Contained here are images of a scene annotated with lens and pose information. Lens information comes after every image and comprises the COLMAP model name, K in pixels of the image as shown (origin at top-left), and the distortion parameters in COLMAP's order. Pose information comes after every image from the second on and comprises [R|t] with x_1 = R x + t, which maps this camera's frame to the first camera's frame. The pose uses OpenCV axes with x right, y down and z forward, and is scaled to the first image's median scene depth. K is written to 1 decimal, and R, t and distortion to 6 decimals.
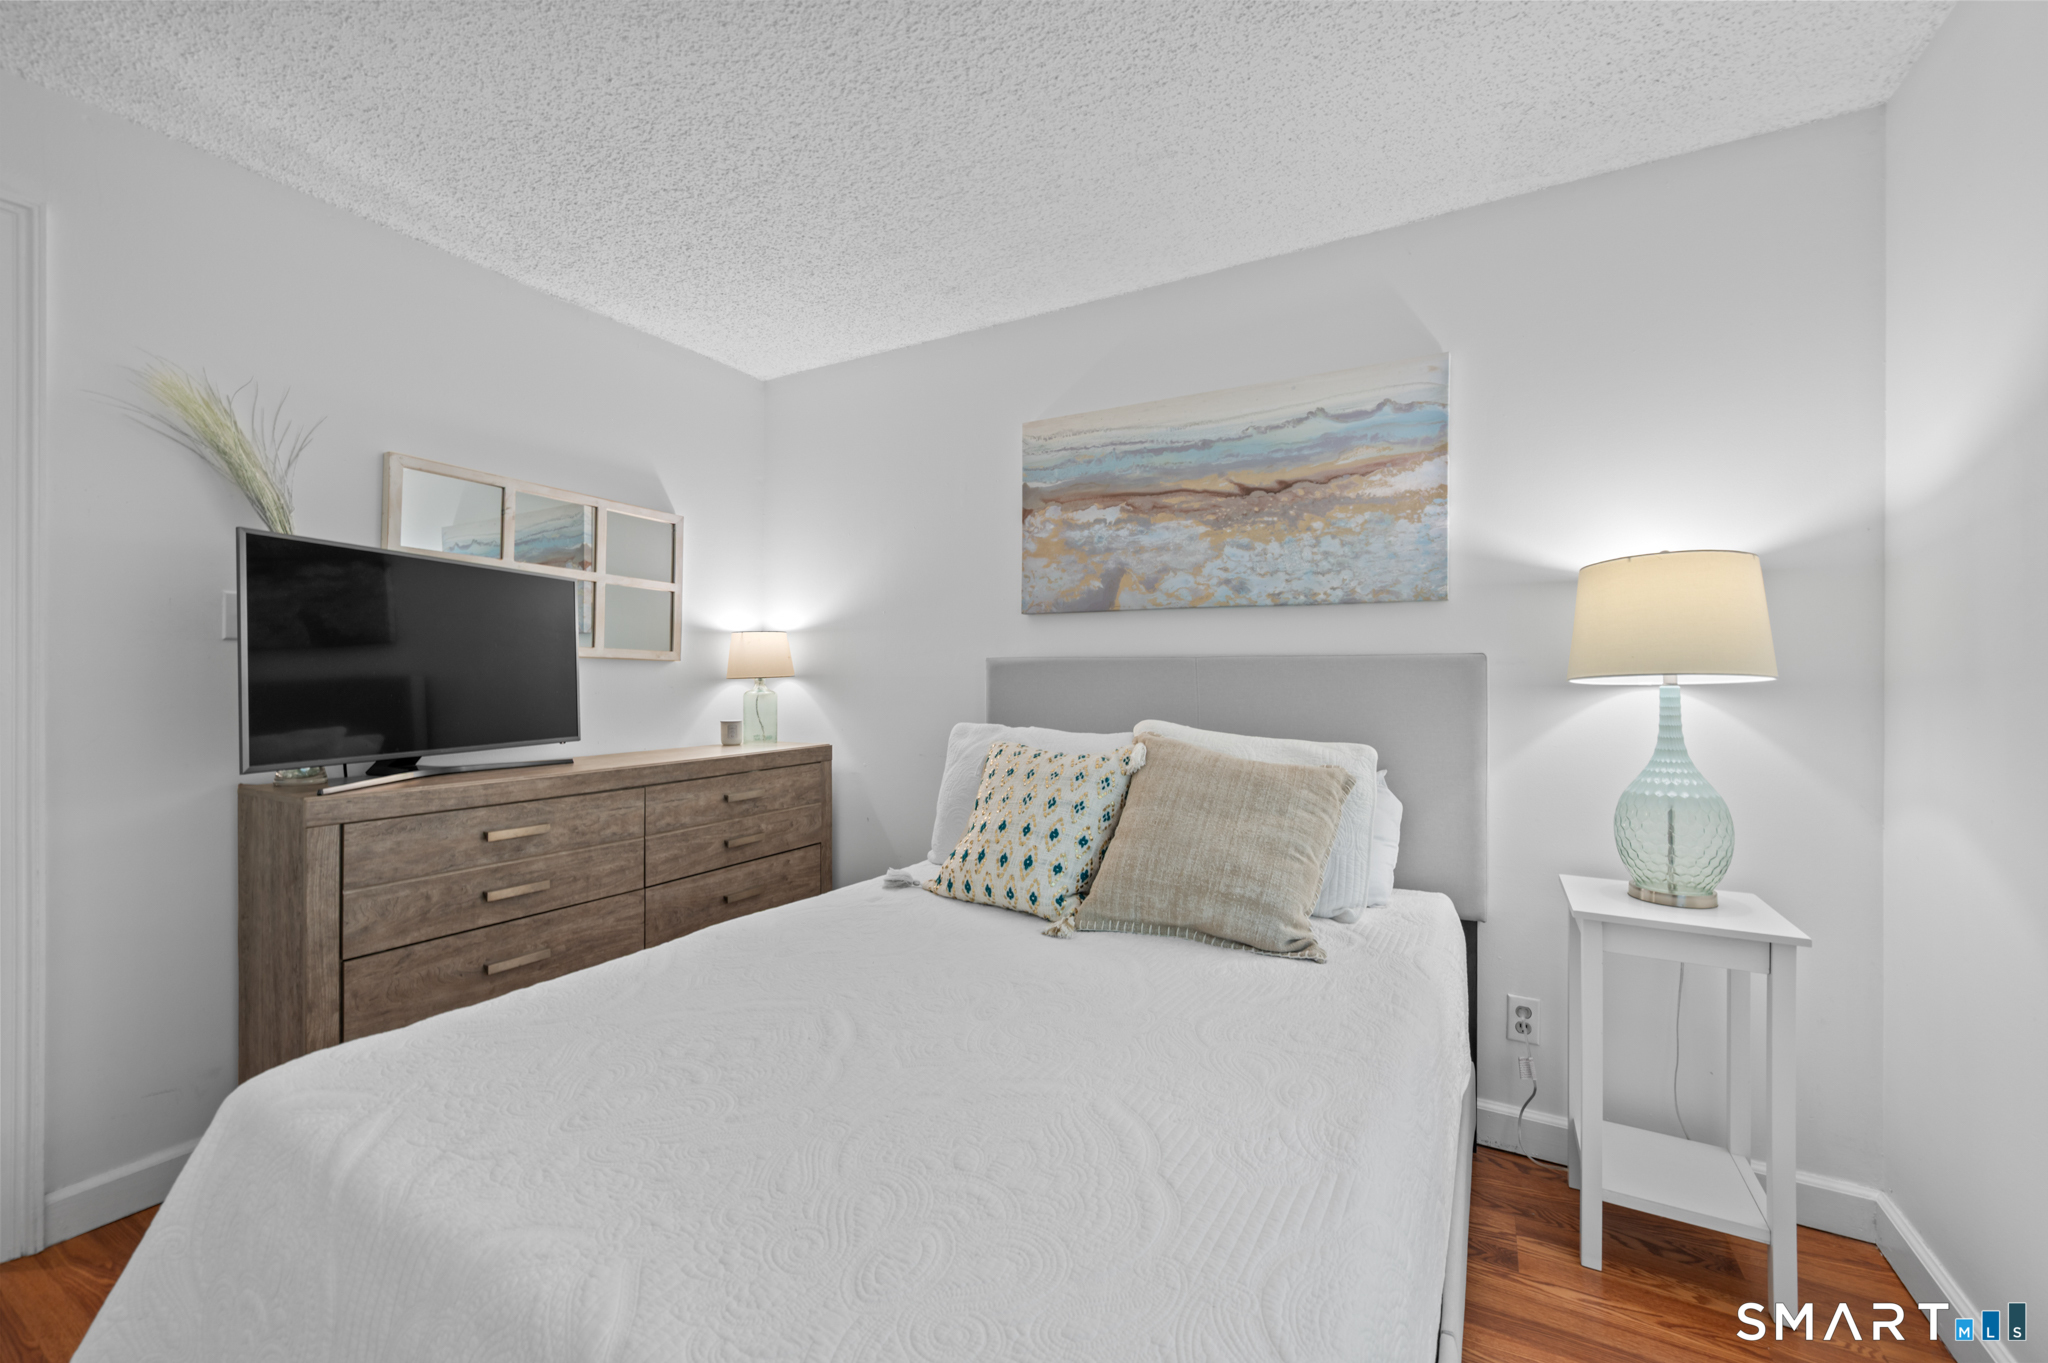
lens RADIAL K [[812.8, 0, 1030.8], [0, 812.8, 671.3], [0, 0, 1]] dist [0.000912, -0.000478]
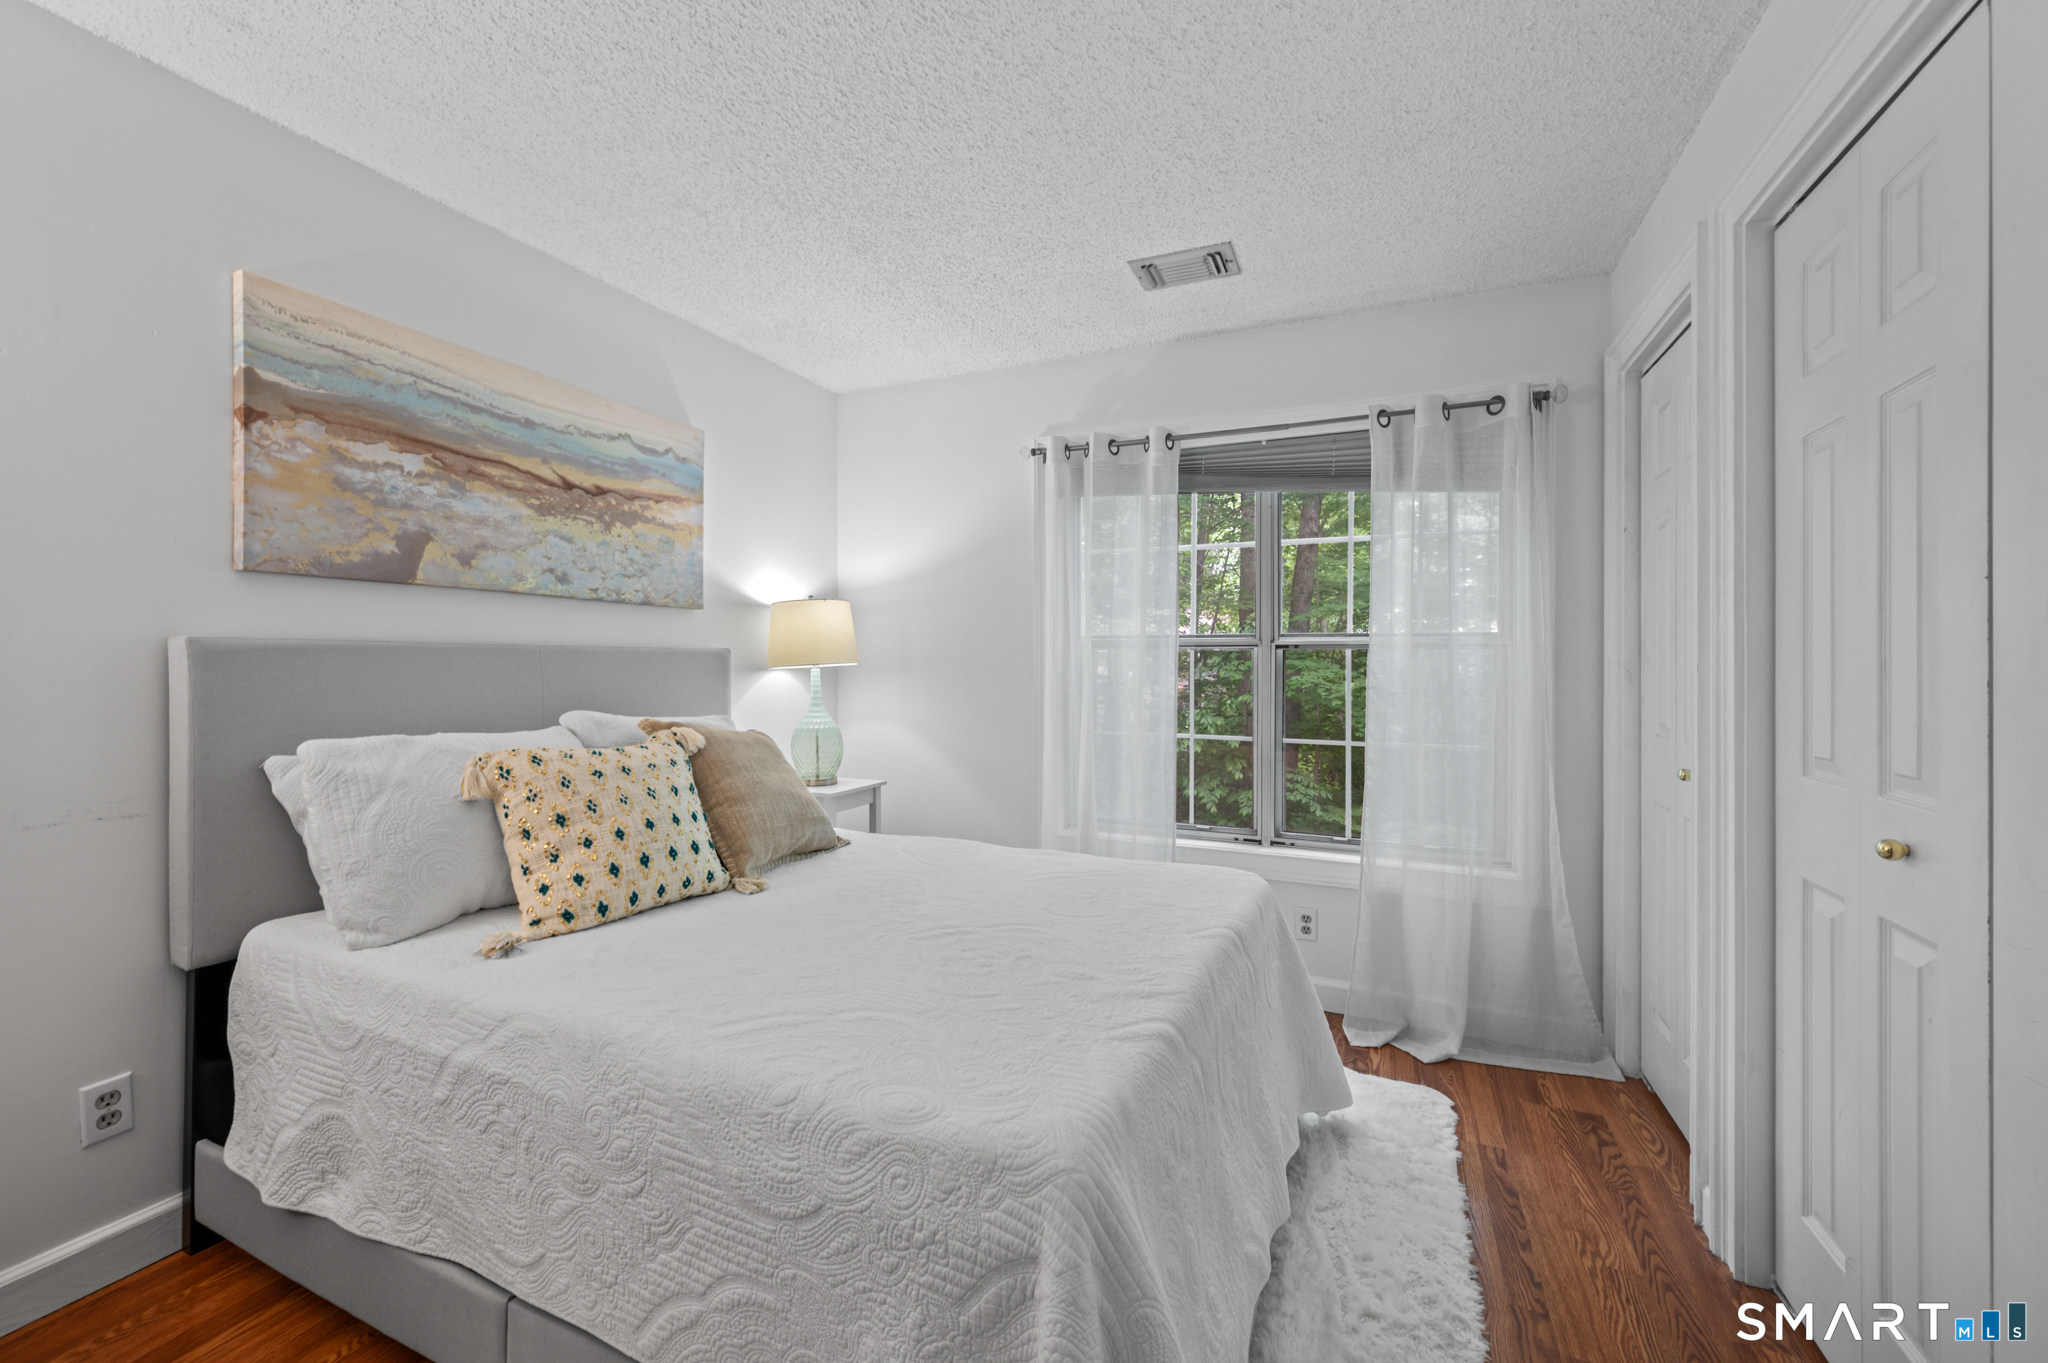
lens RADIAL K [[803.0, 0, 1033.6], [0, 803.0, 661.3], [0, 0, 1]] dist [-0.000341, -0.000158]
pose [[-0.096841, -0.002642, 0.995296, -0.796949], [-0.009553, 0.999953, 0.001725, -0.006135], [-0.995254, -0.009341, -0.096862, 0.501965]]
